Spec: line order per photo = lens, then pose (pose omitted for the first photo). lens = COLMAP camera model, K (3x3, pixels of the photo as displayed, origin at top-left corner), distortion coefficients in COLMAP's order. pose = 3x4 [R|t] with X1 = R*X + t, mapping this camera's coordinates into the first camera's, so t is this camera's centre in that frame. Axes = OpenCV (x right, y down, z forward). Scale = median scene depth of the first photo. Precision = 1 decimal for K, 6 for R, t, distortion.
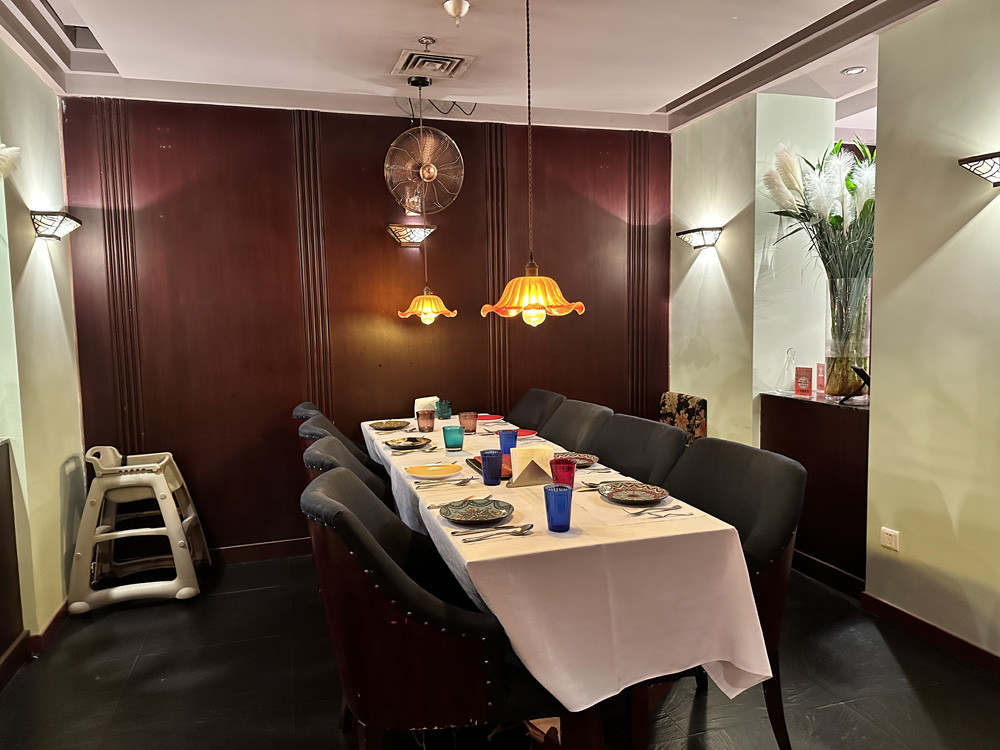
lens RADIAL K [[707.7, 0, 500.0], [0, 707.7, 375.0], [0, 0, 1]] dist [-0.000867, -0.001533]
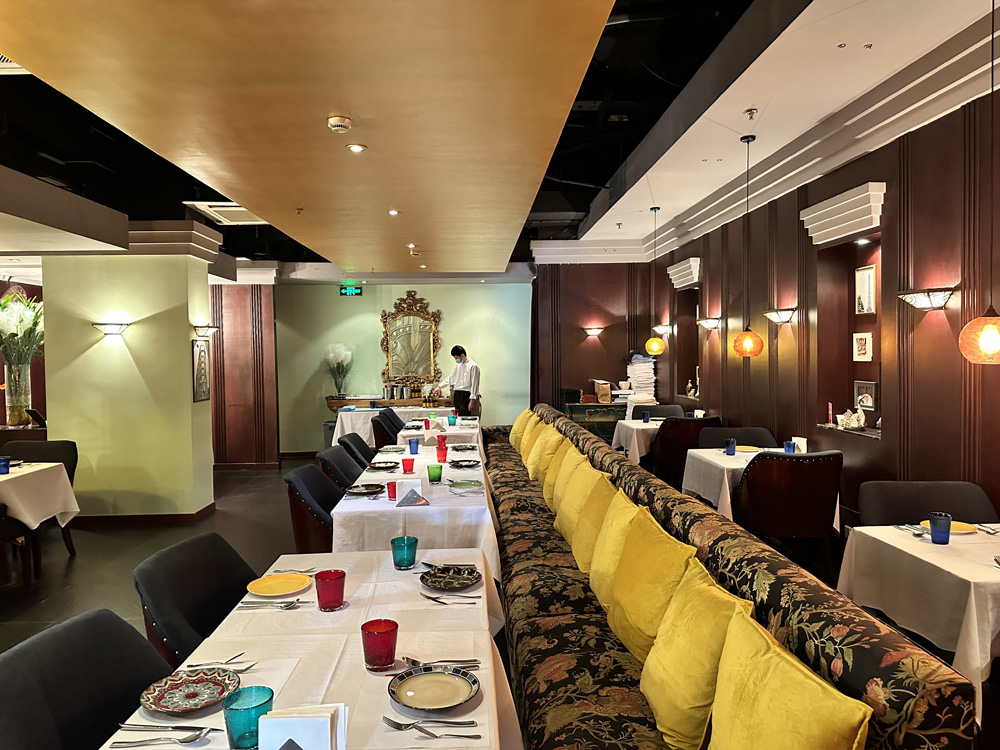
lens RADIAL K [[707.7, 0, 500.0], [0, 707.7, 375.0], [0, 0, 1]] dist [-0.000867, -0.001533]
pose [[0.251401, -0.015037, 0.967766, -1.381316], [0.092454, 0.995680, -0.008547, 0.040148], [-0.963457, 0.091623, 0.251705, -0.997628]]
